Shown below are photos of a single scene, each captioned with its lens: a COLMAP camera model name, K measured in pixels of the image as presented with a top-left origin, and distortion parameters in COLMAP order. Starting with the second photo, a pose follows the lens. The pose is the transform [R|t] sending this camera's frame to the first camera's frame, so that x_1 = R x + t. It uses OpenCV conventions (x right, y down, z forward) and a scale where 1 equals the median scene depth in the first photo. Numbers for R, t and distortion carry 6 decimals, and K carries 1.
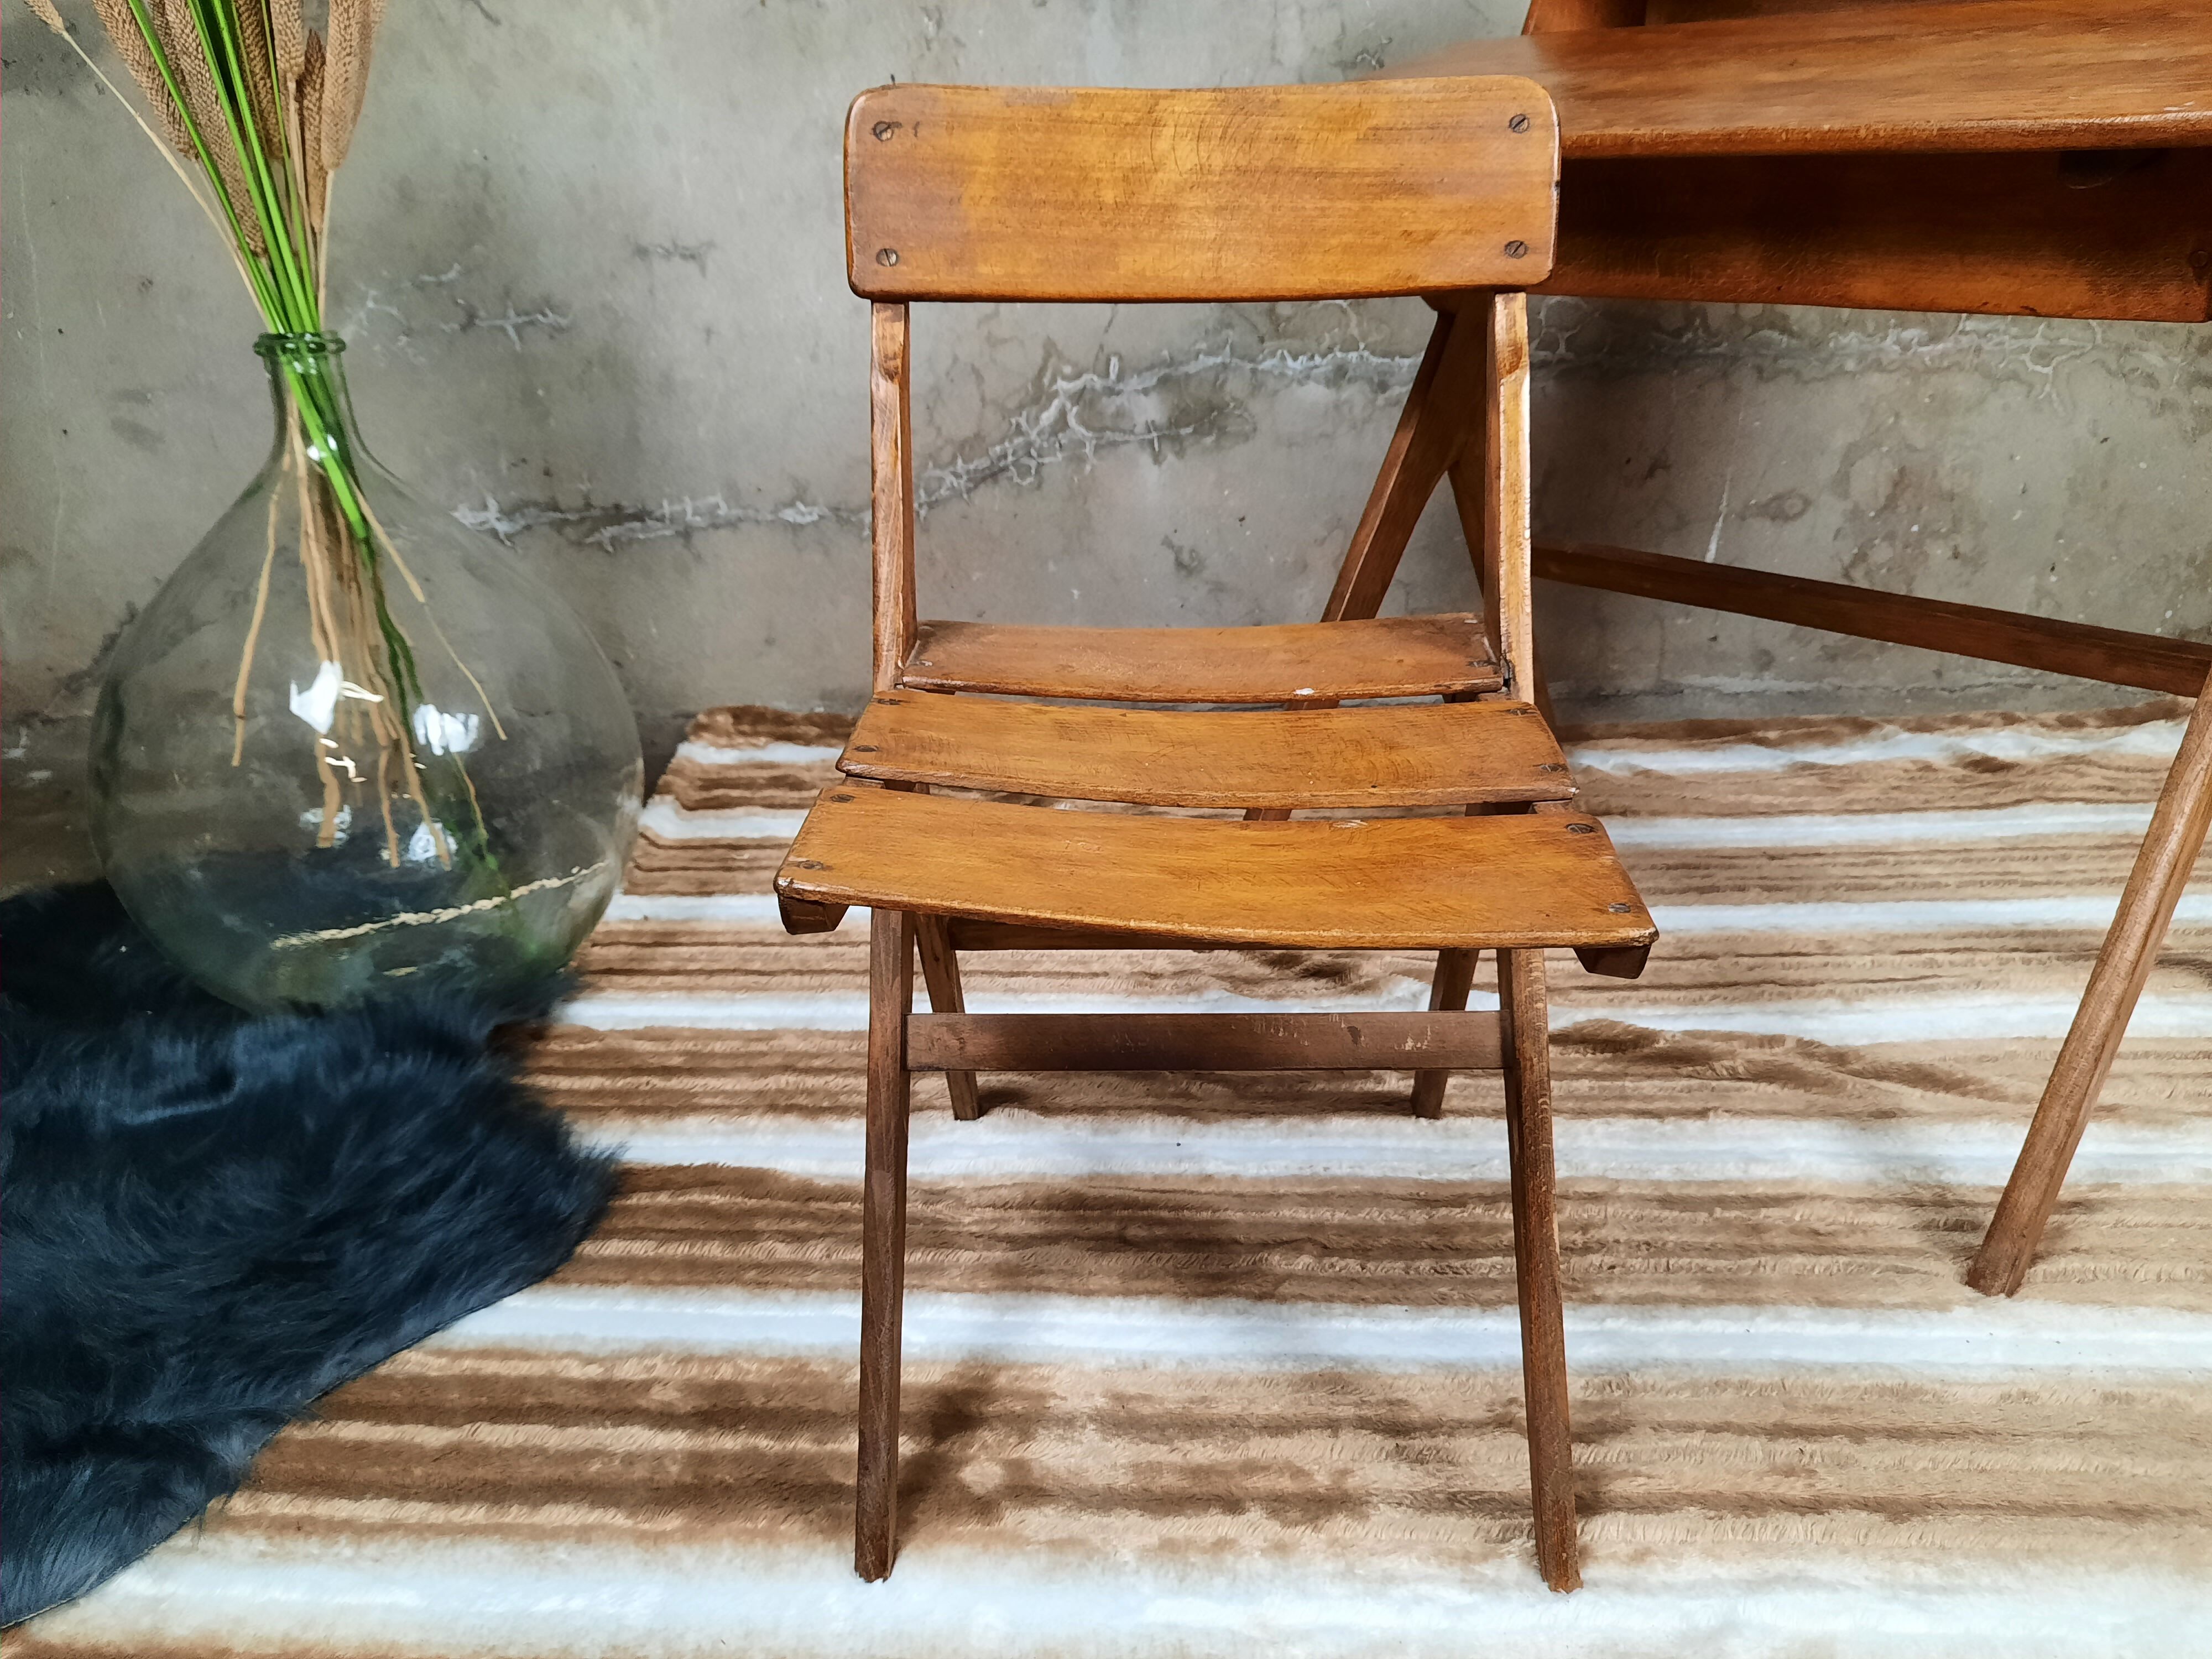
lens RADIAL K [[1640.6, 0, 1105.9], [0, 1640.6, 829.3], [0, 0, 1]] dist [0.042189, -0.040710]
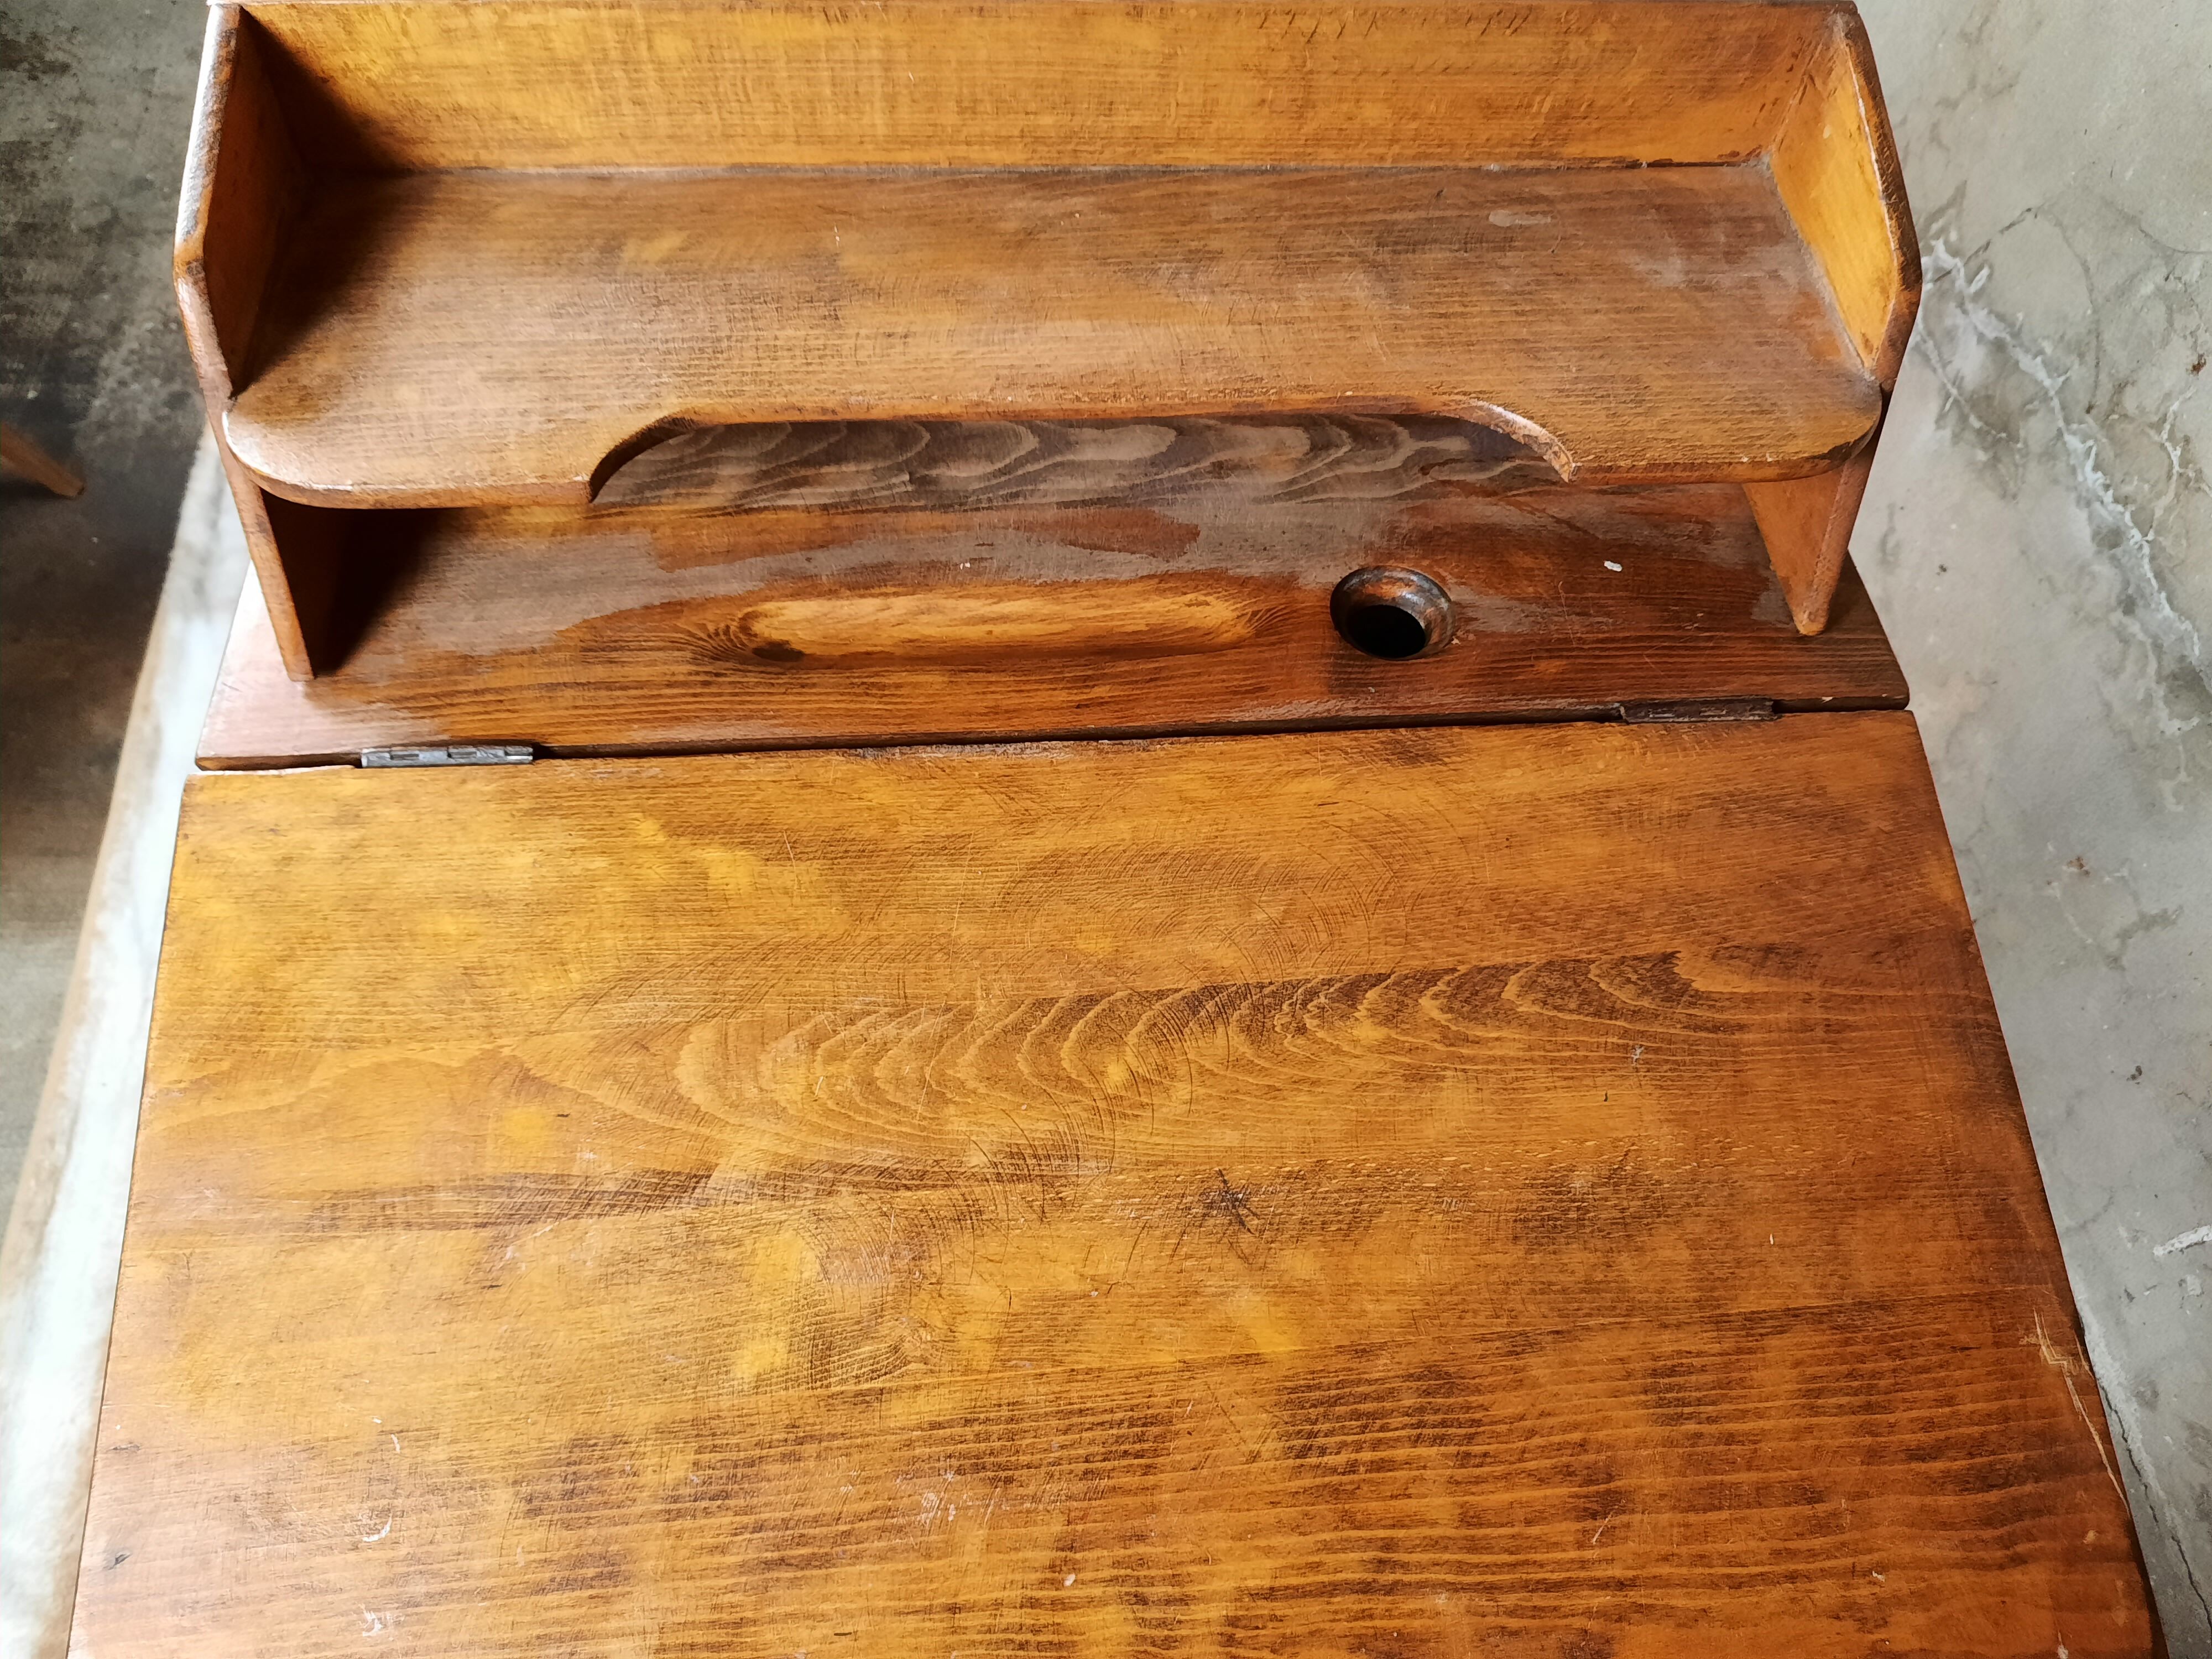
lens RADIAL K [[1640.6, 0, 1127.6], [0, 1640.6, 813.1], [0, 0, 1]] dist [0.042189, -0.040710]
pose [[0.149204, 0.857239, -0.492828, 0.564580], [-0.429701, 0.505097, 0.748488, -0.619778], [0.890559, 0.100091, 0.443719, 0.455977]]
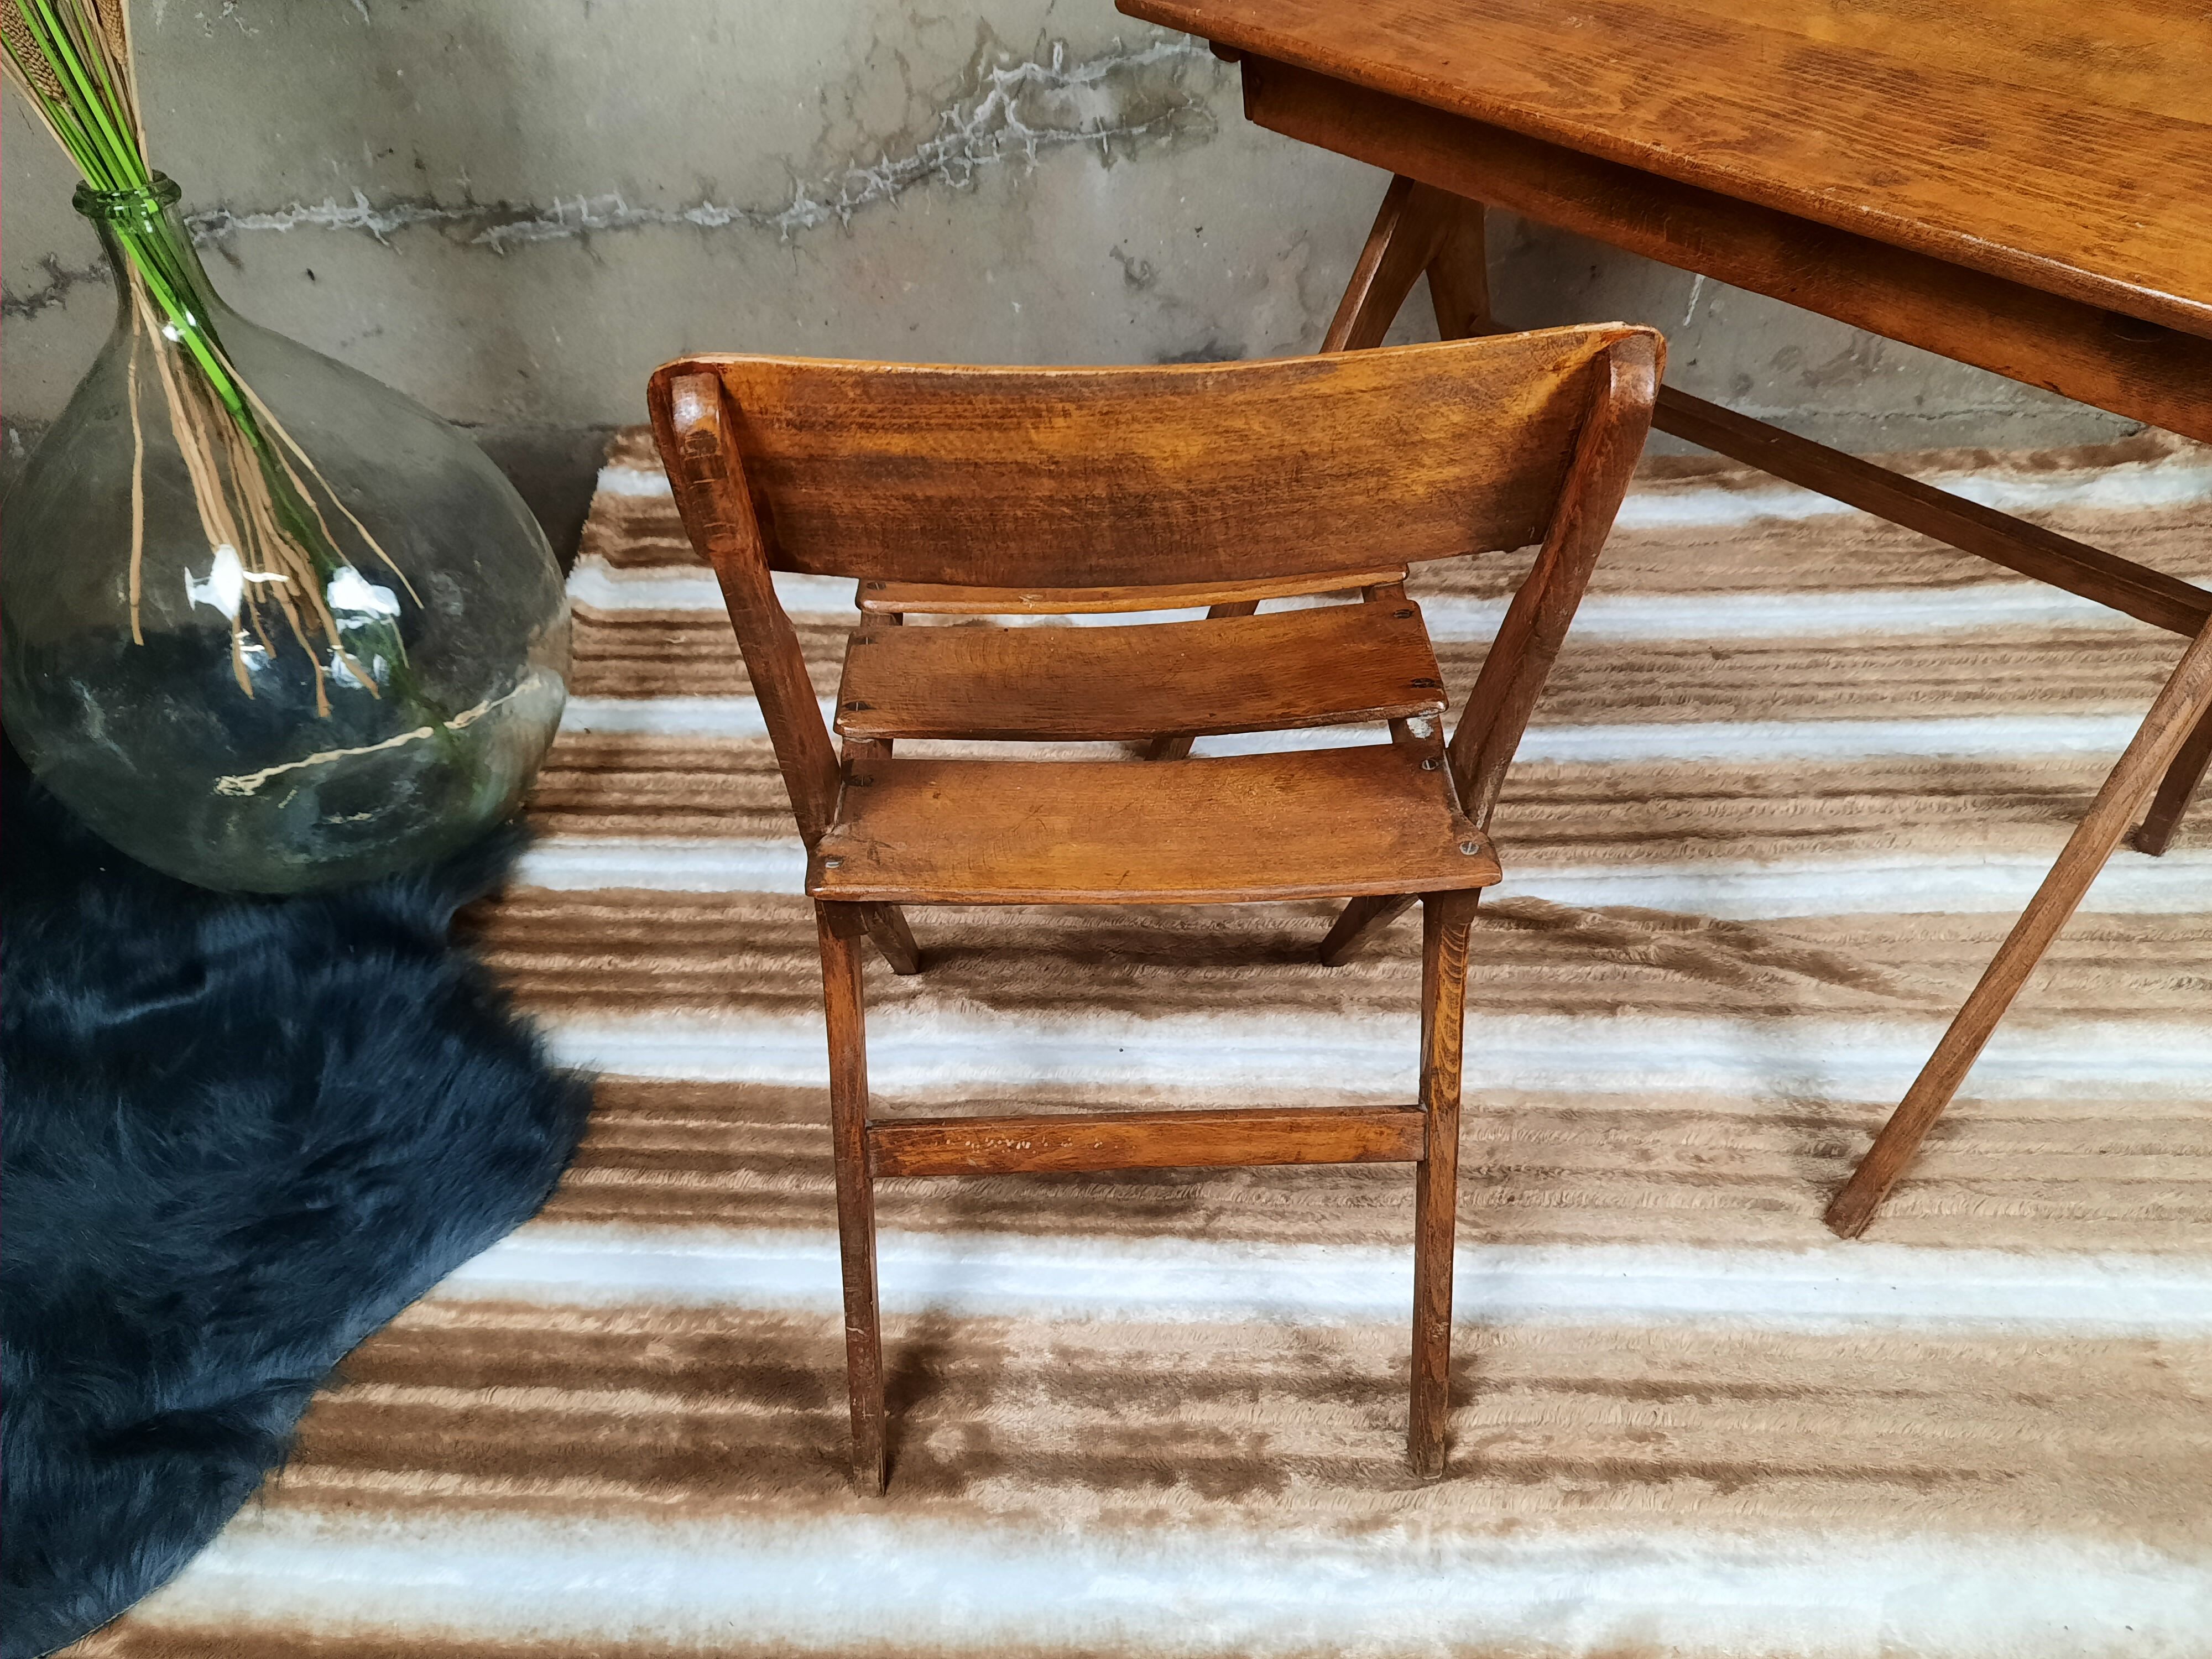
lens RADIAL K [[1640.6, 0, 1101.0], [0, 1640.6, 827.6], [0, 0, 1]] dist [0.042189, -0.040710]
pose [[0.999489, -0.002645, 0.031846, -0.001551], [-0.008327, 0.940583, 0.339461, -0.223198], [-0.030852, -0.339553, 0.940081, 0.036352]]
